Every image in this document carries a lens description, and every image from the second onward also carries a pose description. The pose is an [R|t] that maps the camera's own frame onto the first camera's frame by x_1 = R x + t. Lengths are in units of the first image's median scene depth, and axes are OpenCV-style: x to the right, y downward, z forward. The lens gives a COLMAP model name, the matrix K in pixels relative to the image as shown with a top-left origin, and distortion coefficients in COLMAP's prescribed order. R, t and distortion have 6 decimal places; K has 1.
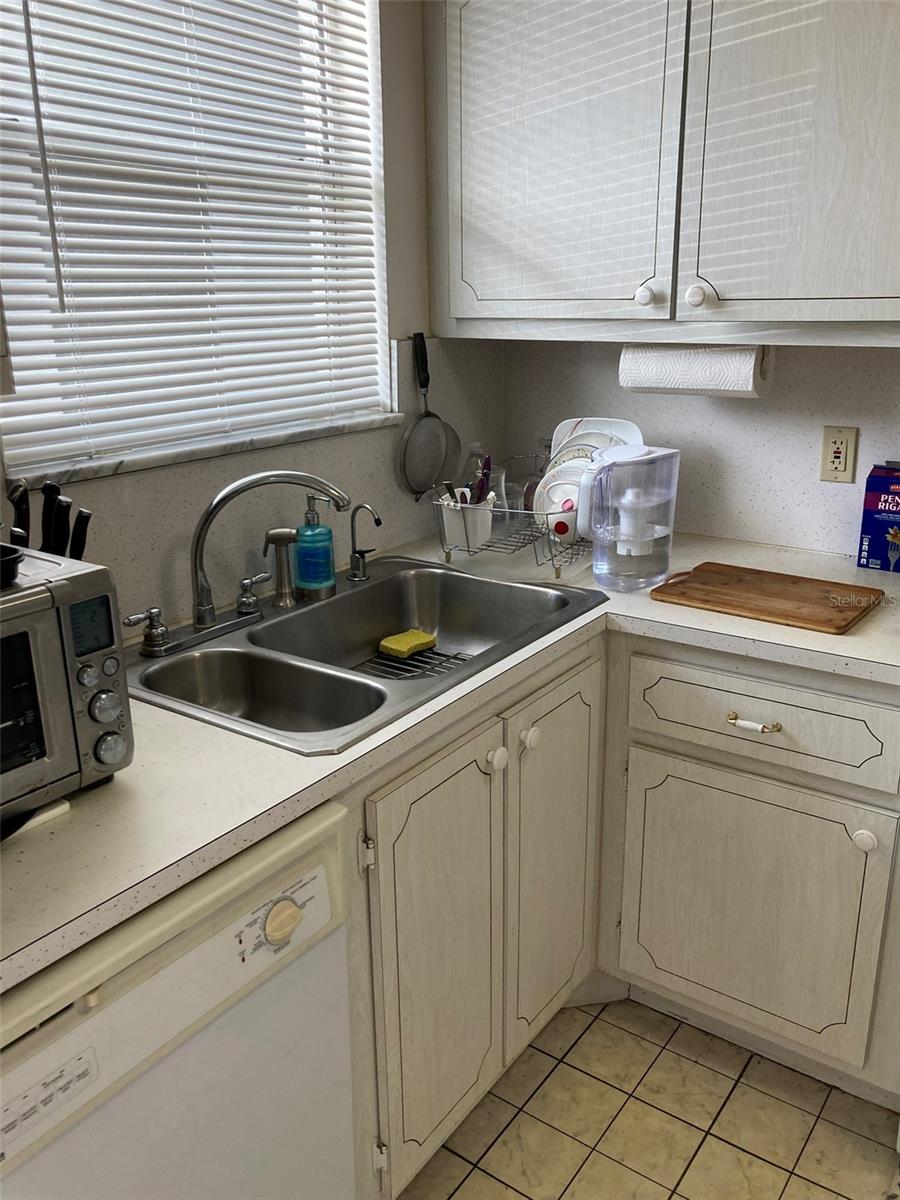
lens RADIAL K [[989.7, 0, 450.0], [0, 989.7, 600.0], [0, 0, 1]] dist [0.008692, -0.002890]
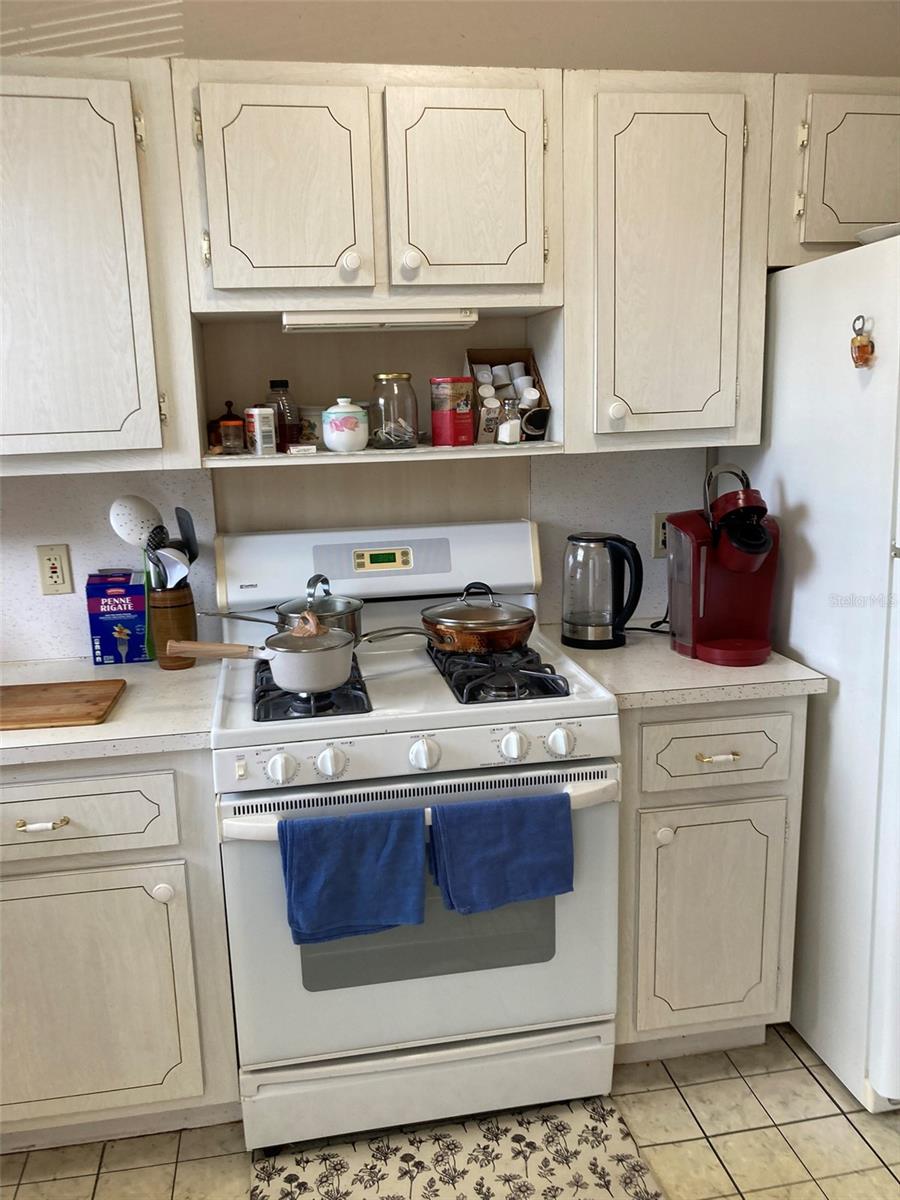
lens RADIAL K [[989.7, 0, 450.0], [0, 989.7, 600.0], [0, 0, 1]] dist [0.008692, -0.002890]
pose [[0.697024, -0.149145, 0.701365, -0.087137], [0.231579, 0.972536, -0.023336, 0.014781], [-0.678623, 0.178687, 0.712420, -0.085186]]
